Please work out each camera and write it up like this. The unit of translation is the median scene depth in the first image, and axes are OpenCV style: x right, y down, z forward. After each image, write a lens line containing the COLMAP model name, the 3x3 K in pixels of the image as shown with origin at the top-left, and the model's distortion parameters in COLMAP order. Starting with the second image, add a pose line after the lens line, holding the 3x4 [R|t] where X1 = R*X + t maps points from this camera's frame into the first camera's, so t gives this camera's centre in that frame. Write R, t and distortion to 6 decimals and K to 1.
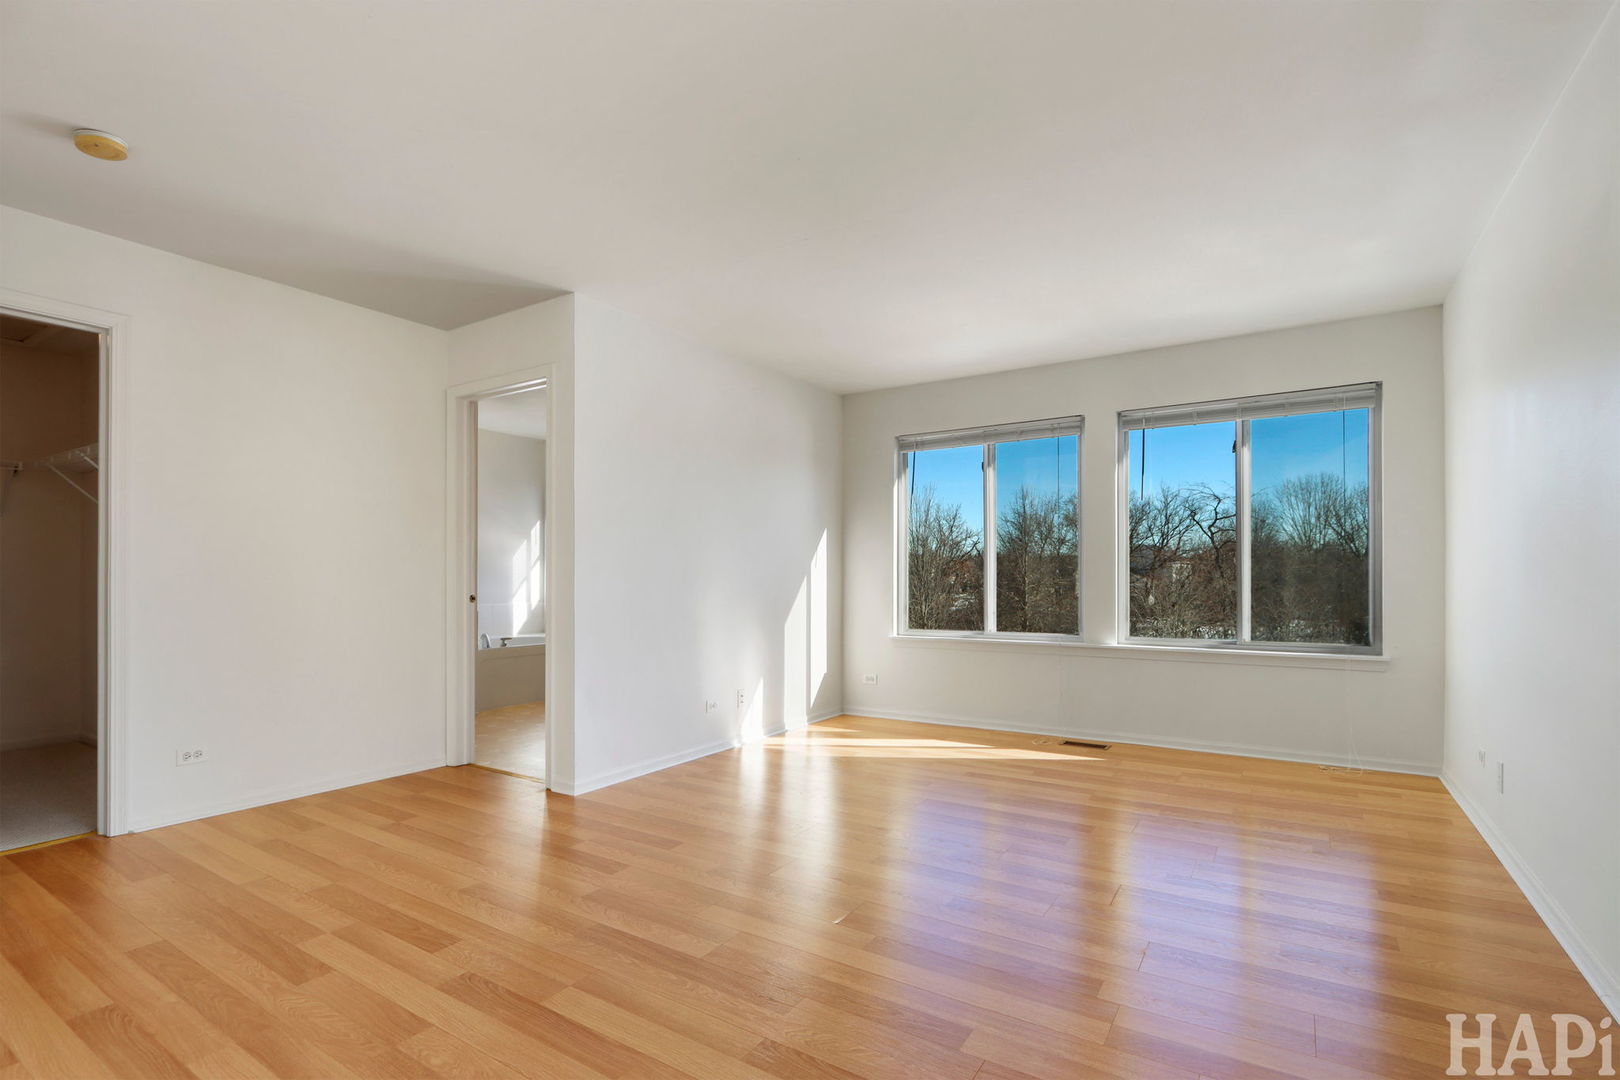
lens RADIAL K [[784.1, 0, 812.1], [0, 784.1, 564.7], [0, 0, 1]] dist [-0.005257, -0.000512]
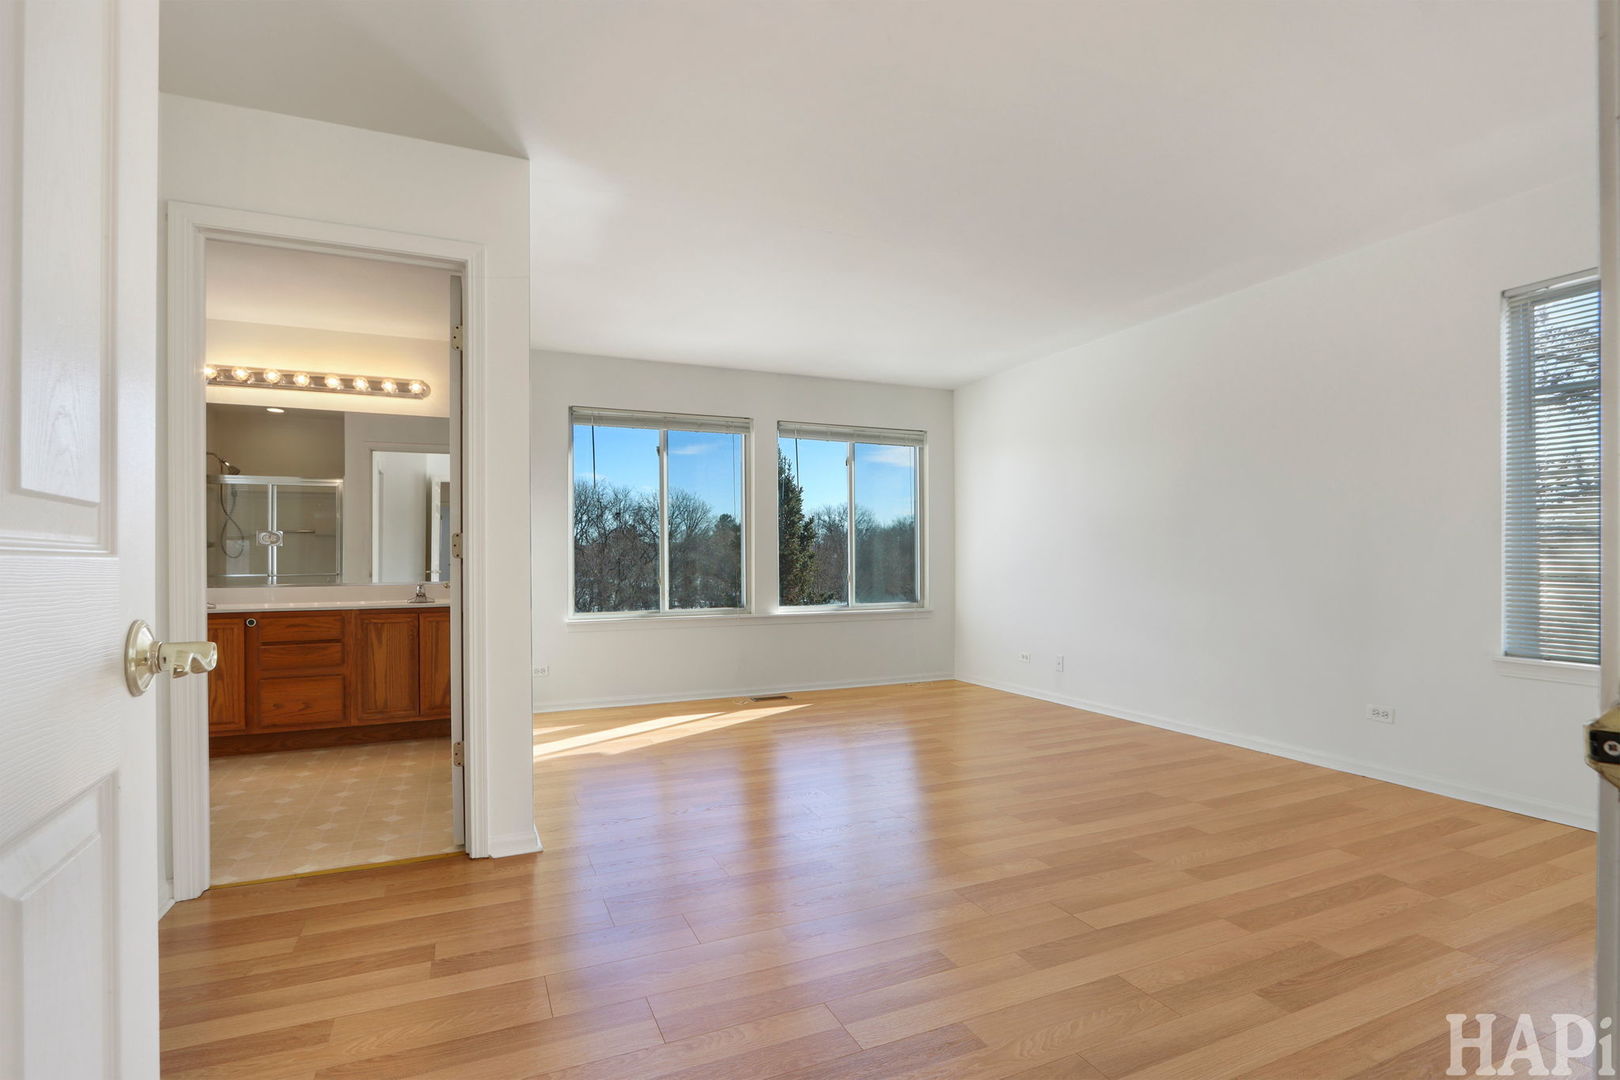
lens RADIAL K [[784.1, 0, 812.1], [0, 784.1, 564.7], [0, 0, 1]] dist [-0.005257, -0.000512]
pose [[0.528066, -0.004319, 0.849193, -0.560143], [-0.008678, 0.999907, 0.010482, 0.012296], [-0.849159, -0.012905, 0.527979, 0.283236]]
